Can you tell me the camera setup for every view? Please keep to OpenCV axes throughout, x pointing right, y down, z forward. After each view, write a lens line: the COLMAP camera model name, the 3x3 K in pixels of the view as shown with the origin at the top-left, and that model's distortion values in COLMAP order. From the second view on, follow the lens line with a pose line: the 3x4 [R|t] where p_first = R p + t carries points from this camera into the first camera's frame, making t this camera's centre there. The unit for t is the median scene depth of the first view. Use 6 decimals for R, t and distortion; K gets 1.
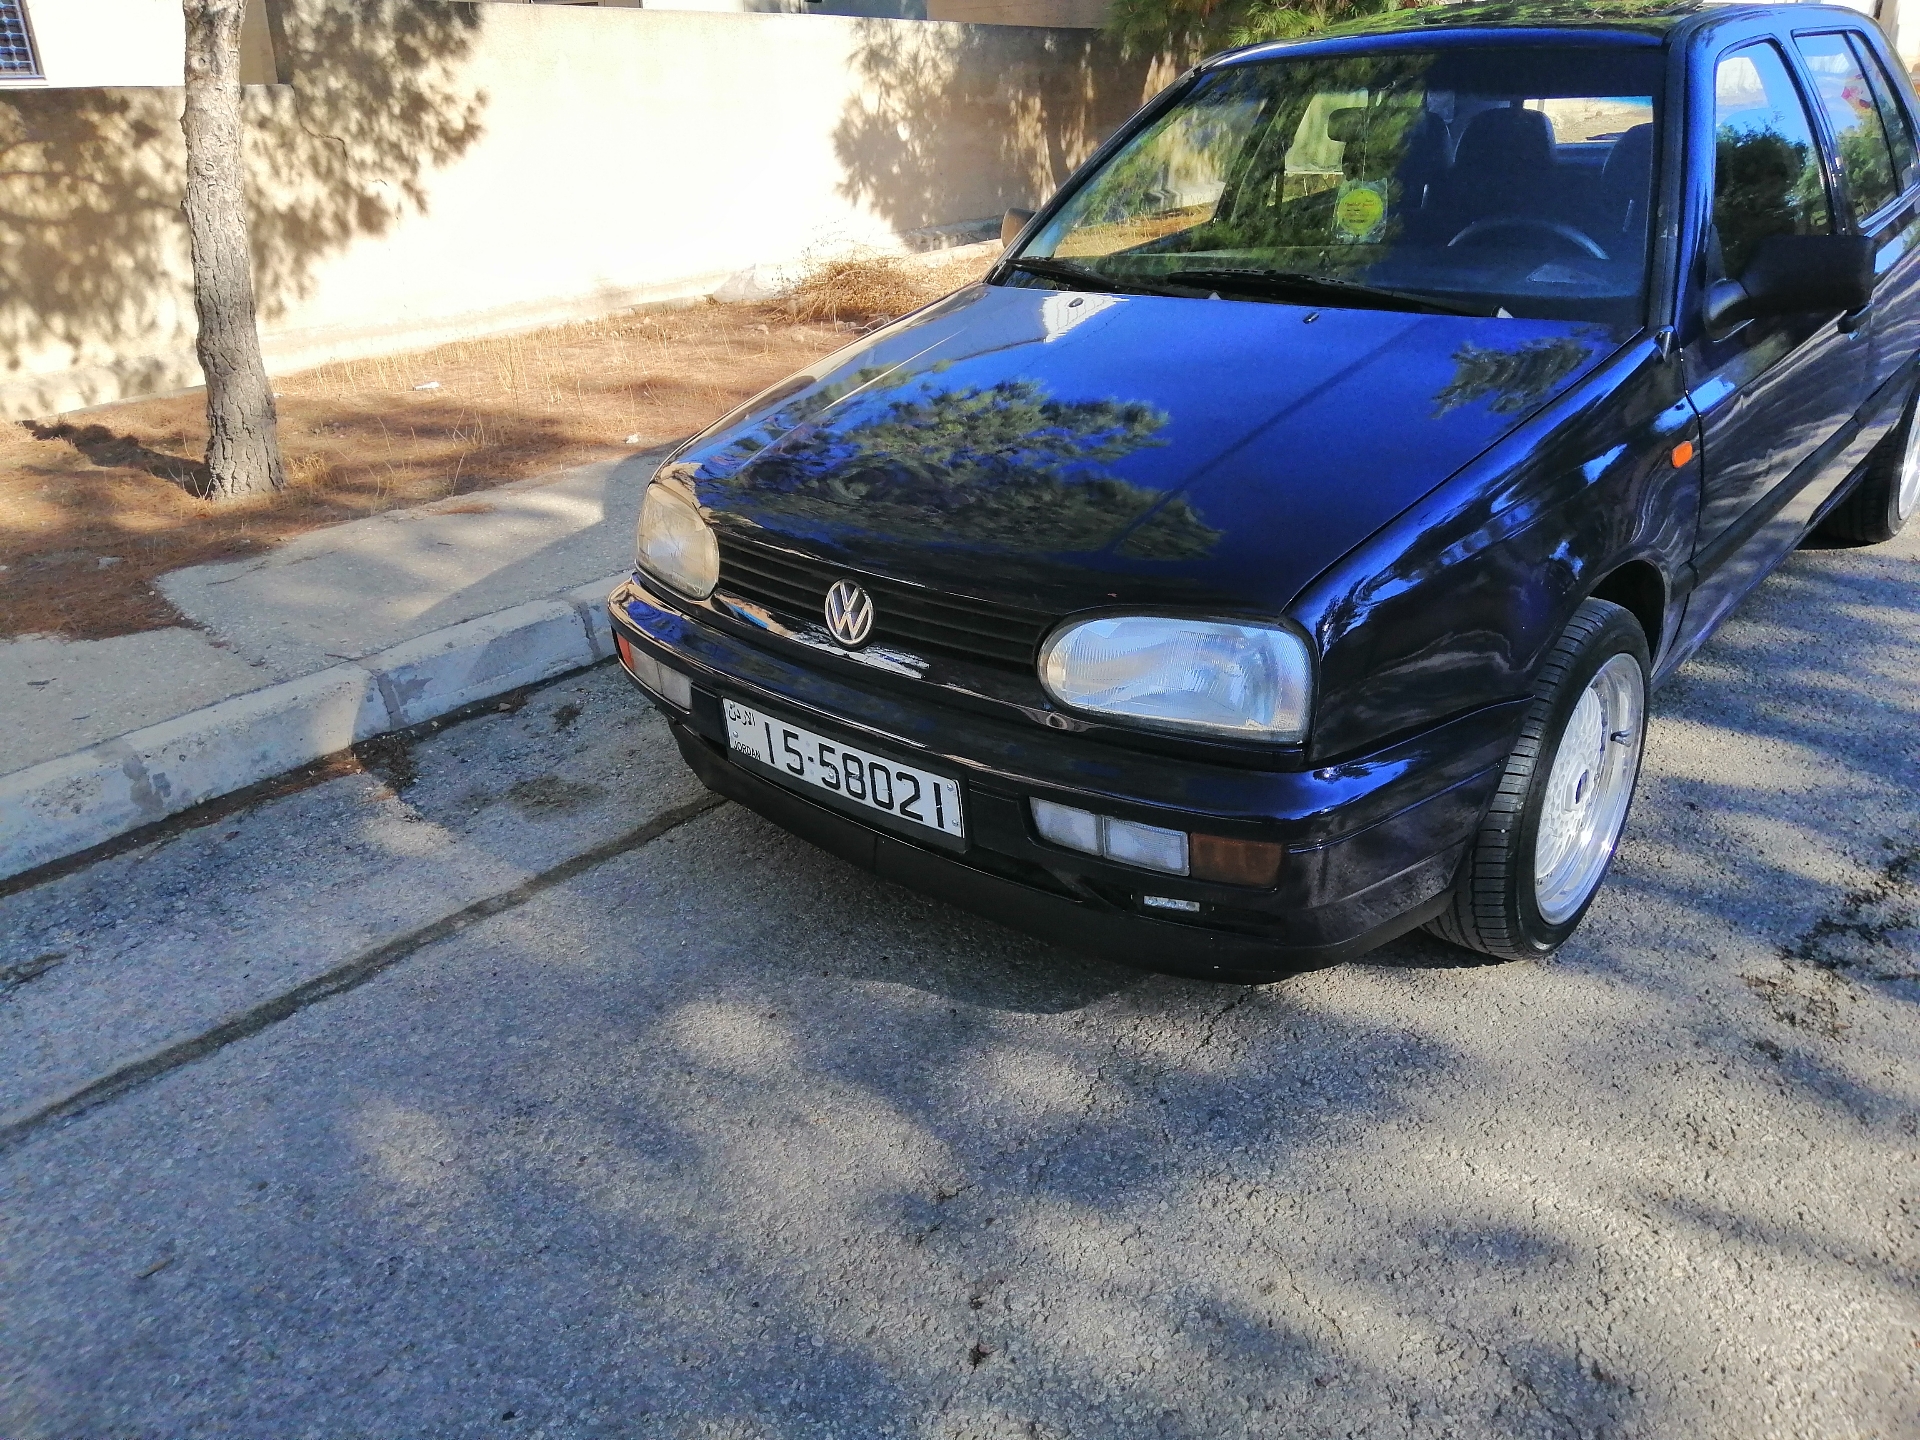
lens RADIAL K [[1440.3, 0, 973.5], [0, 1440.3, 655.2], [0, 0, 1]] dist [0.039072, -0.054515]
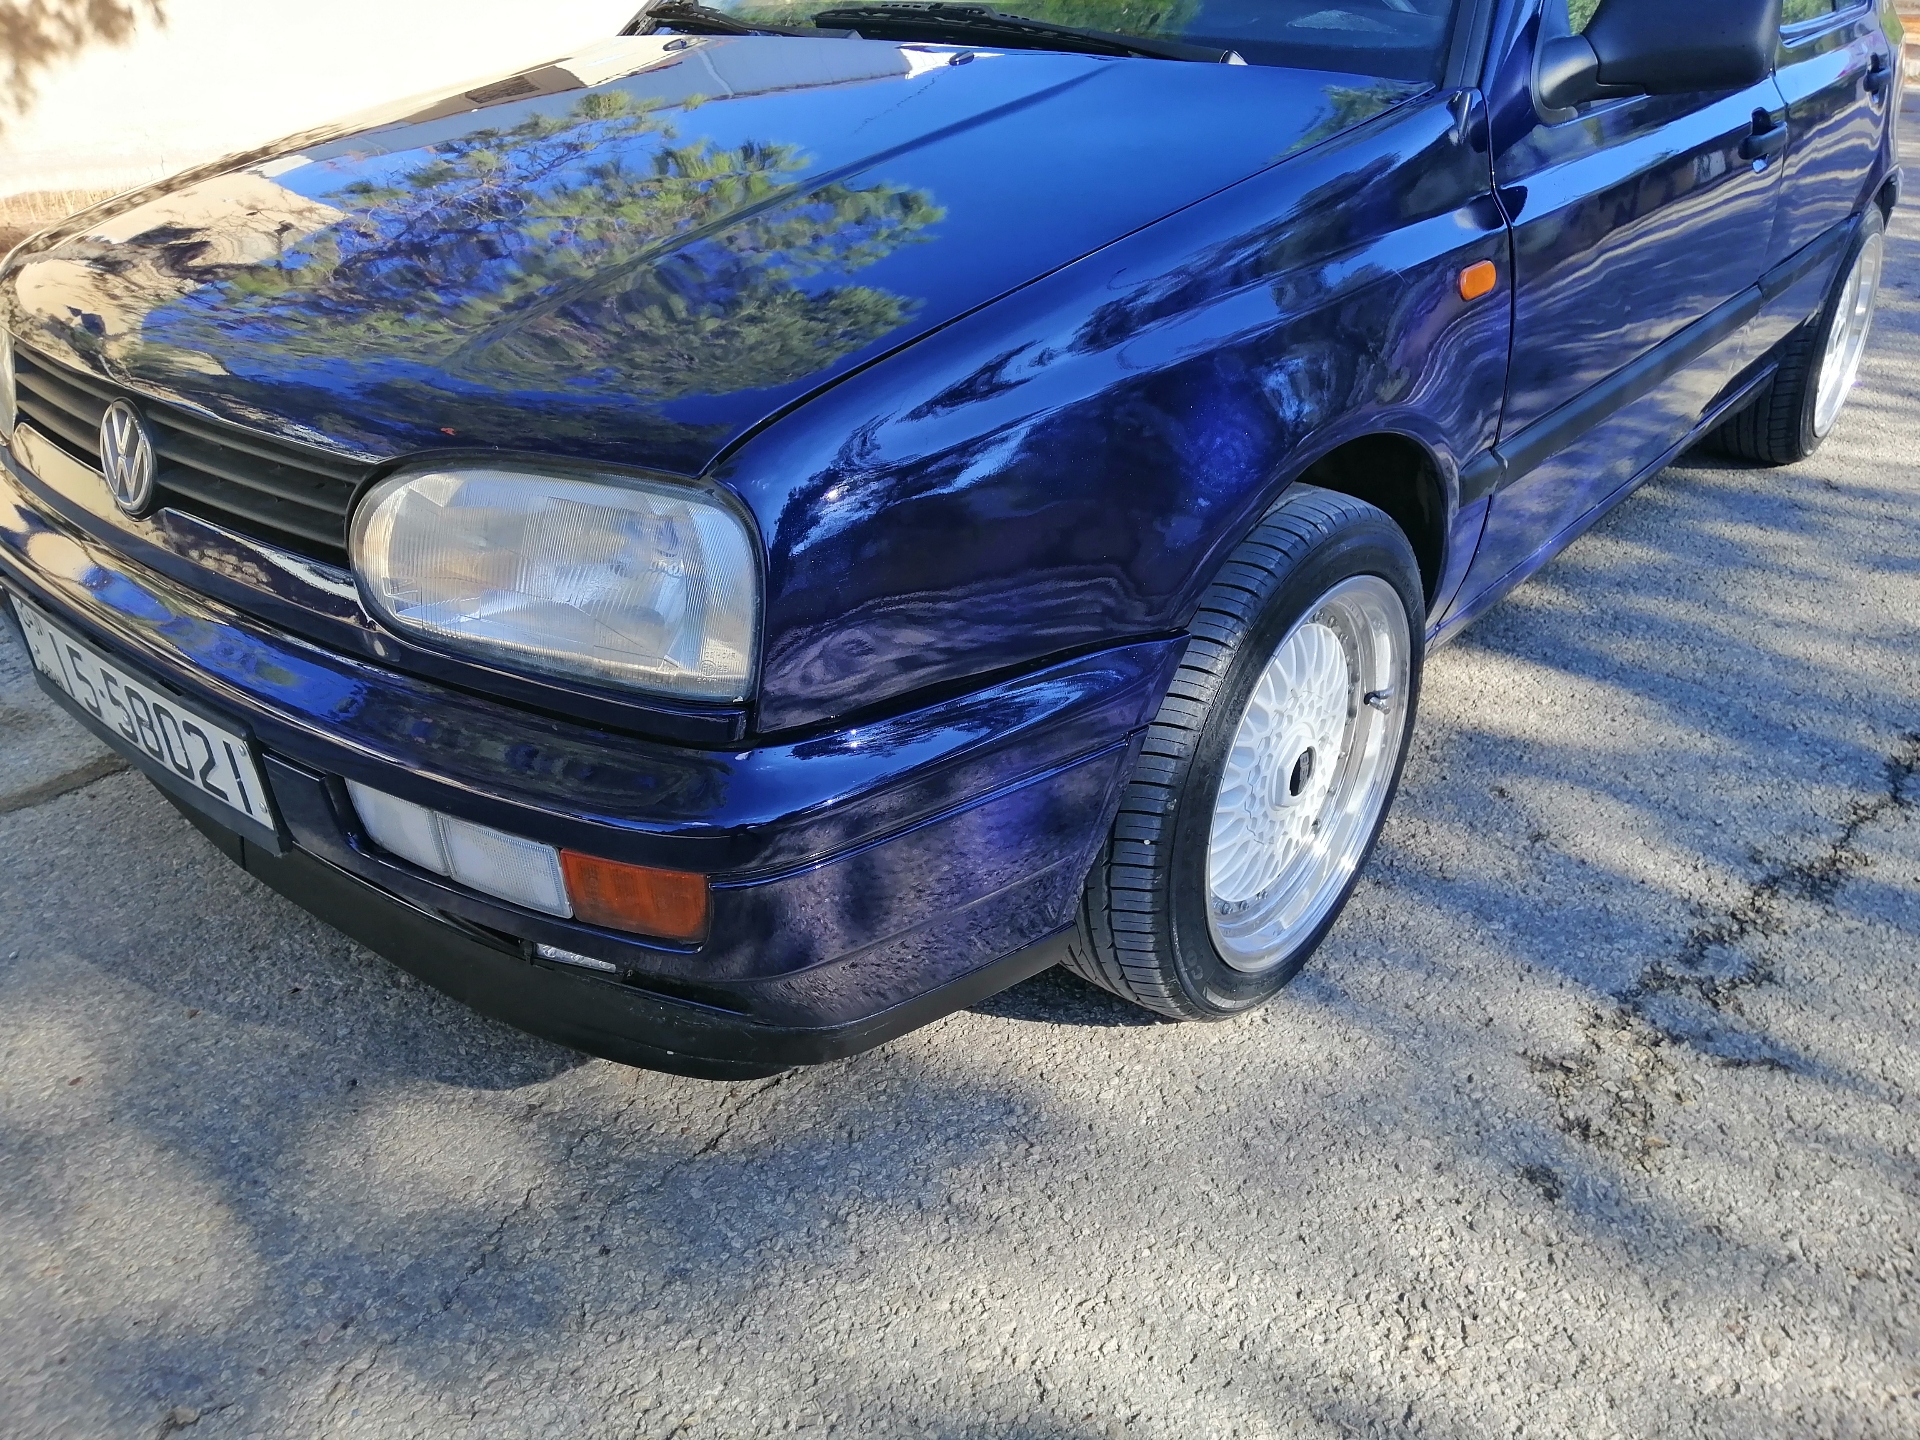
lens RADIAL K [[1444.2, 0, 968.5], [0, 1444.2, 693.4], [0, 0, 1]] dist [0.056792, -0.092186]
pose [[0.998437, 0.032683, 0.045327, 0.237452], [-0.036111, 0.996377, 0.076999, 0.009275], [-0.042646, -0.078516, 0.996000, 0.350143]]
